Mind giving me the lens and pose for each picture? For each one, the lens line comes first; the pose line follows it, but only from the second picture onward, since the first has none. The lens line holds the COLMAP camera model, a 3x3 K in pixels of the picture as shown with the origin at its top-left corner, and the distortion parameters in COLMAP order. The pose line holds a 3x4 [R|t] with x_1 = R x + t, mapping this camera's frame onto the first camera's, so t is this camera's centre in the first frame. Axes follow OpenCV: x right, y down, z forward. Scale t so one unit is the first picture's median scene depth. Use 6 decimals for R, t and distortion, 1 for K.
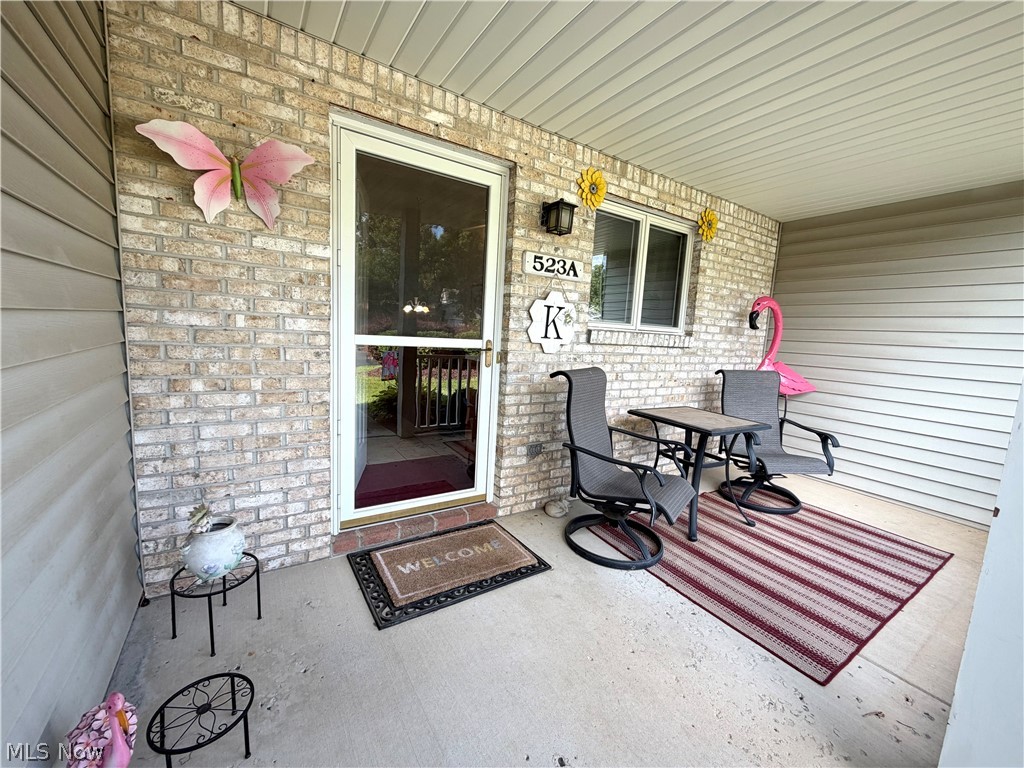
lens RADIAL K [[403.1, 0, 512.0], [0, 403.1, 384.0], [0, 0, 1]] dist [-0.000676, -0.000008]
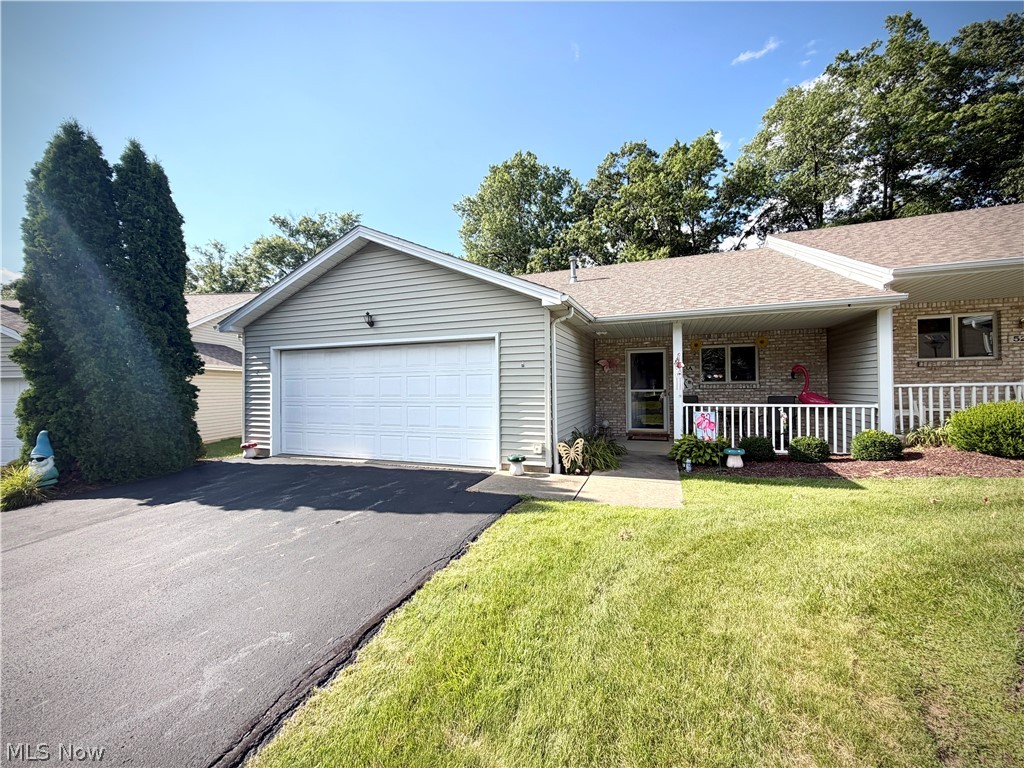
lens RADIAL K [[403.1, 0, 512.0], [0, 403.1, 384.0], [0, 0, 1]] dist [-0.000676, -0.000008]
pose [[0.596795, -0.066014, -0.799674, 2.377779], [-0.058316, 0.990406, -0.125280, 0.451361], [0.800272, 0.121400, 0.587219, -2.701963]]
